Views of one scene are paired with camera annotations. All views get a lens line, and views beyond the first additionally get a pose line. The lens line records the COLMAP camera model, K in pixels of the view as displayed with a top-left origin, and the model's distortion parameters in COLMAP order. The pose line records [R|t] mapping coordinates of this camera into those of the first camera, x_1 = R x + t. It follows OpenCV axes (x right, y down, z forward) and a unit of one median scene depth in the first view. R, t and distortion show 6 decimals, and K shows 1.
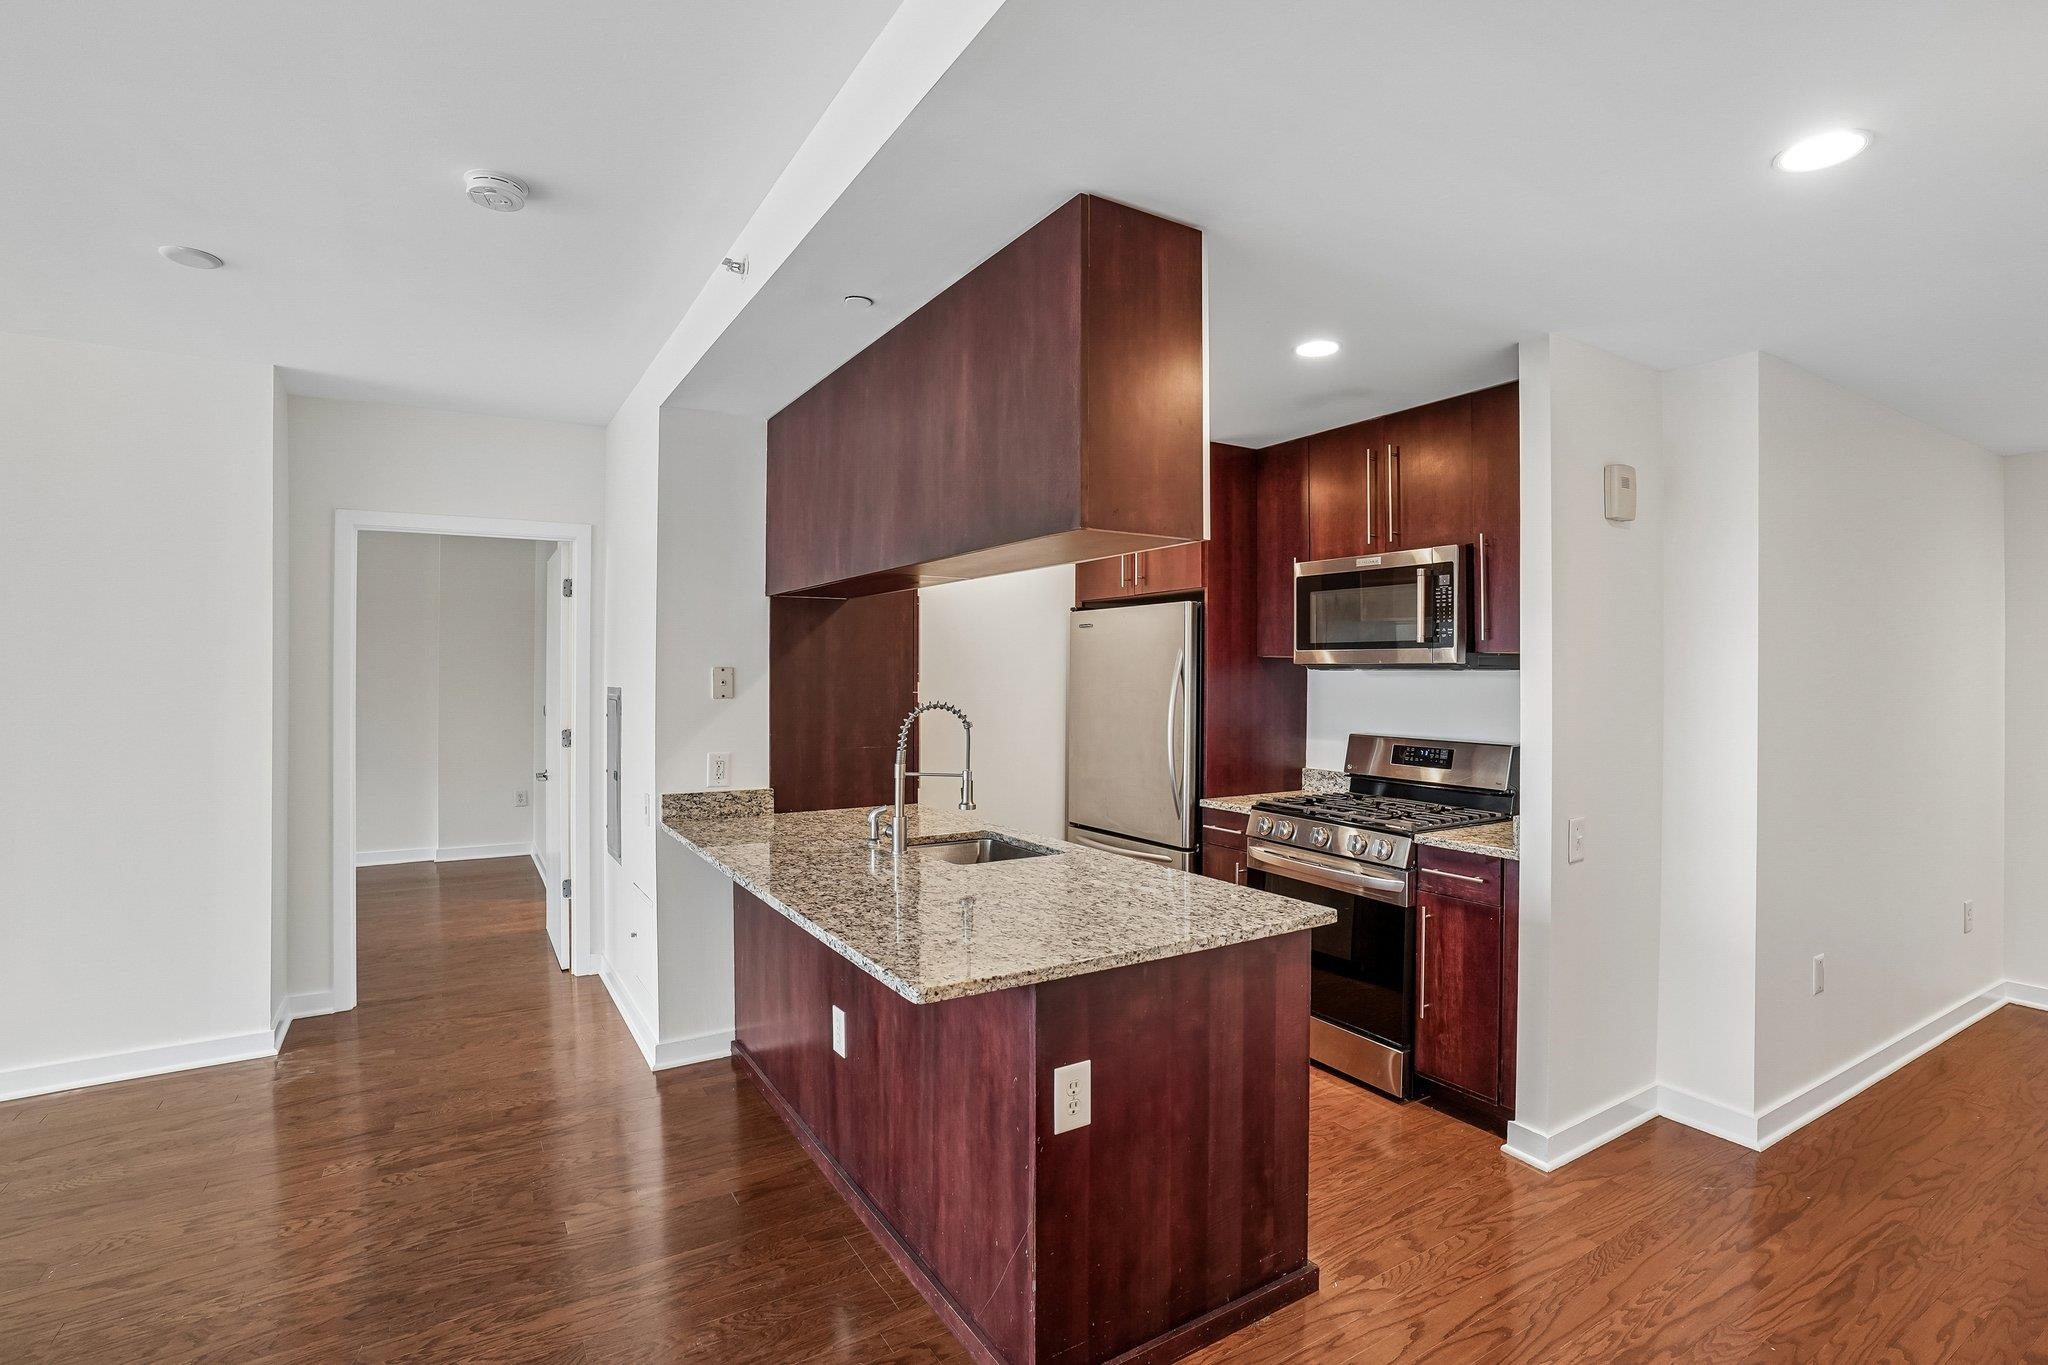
lens RADIAL K [[976.1, 0, 986.1], [0, 976.1, 674.9], [0, 0, 1]] dist [-0.069145, 0.027723]
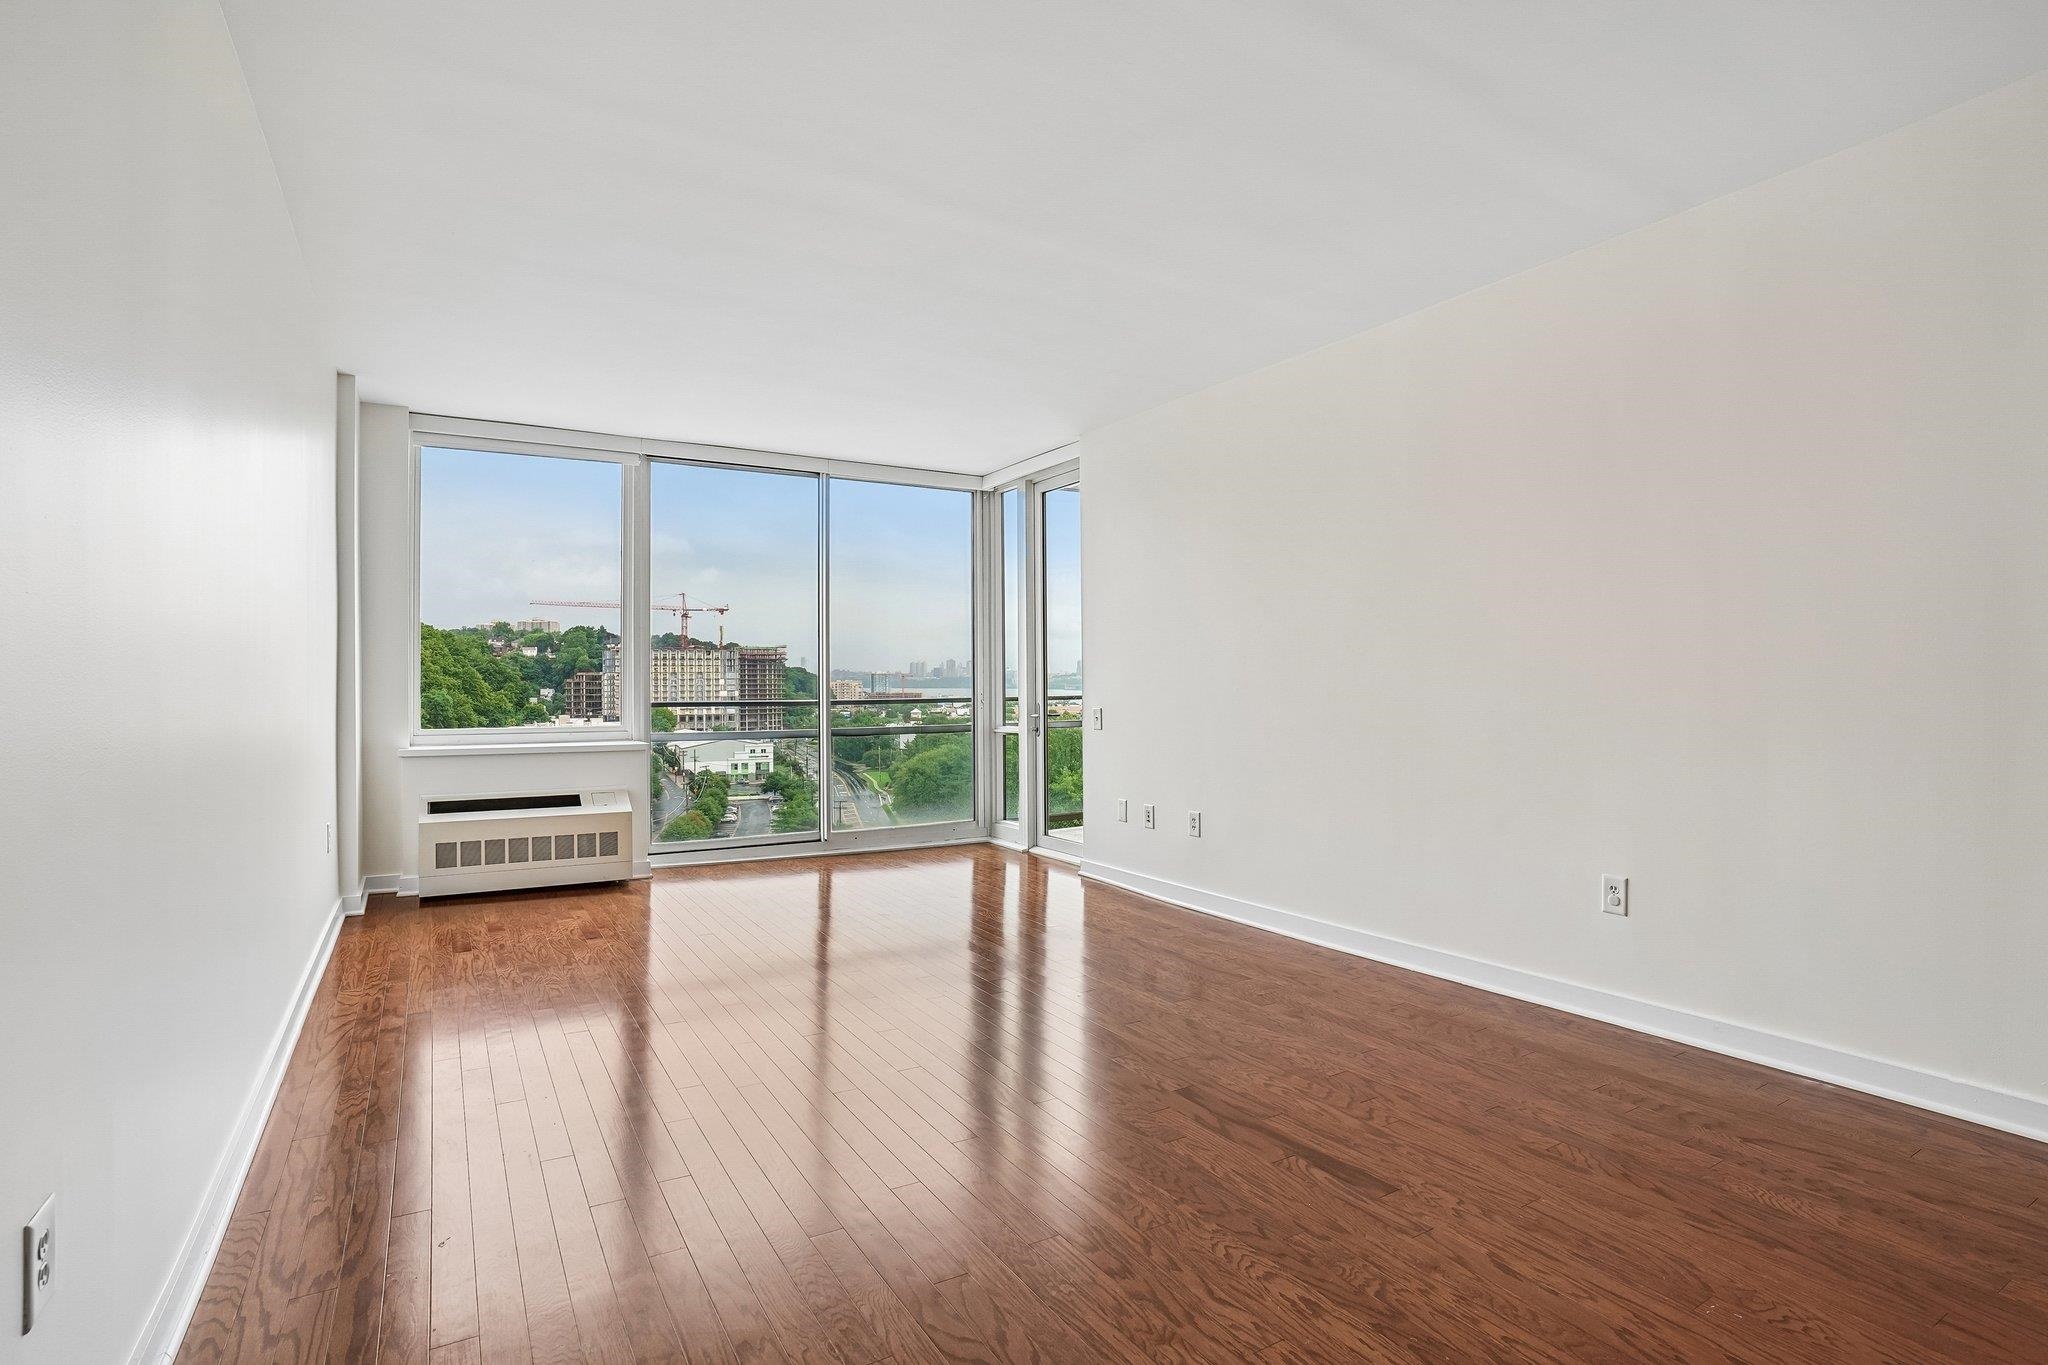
lens RADIAL K [[976.1, 0, 1026.6], [0, 976.1, 685.4], [0, 0, 1]] dist [-0.069145, 0.027723]
pose [[0.015492, -0.000768, -0.999880, -0.163645], [0.014421, 0.999896, -0.000544, 0.084180], [0.999776, -0.014411, 0.015502, 0.284517]]
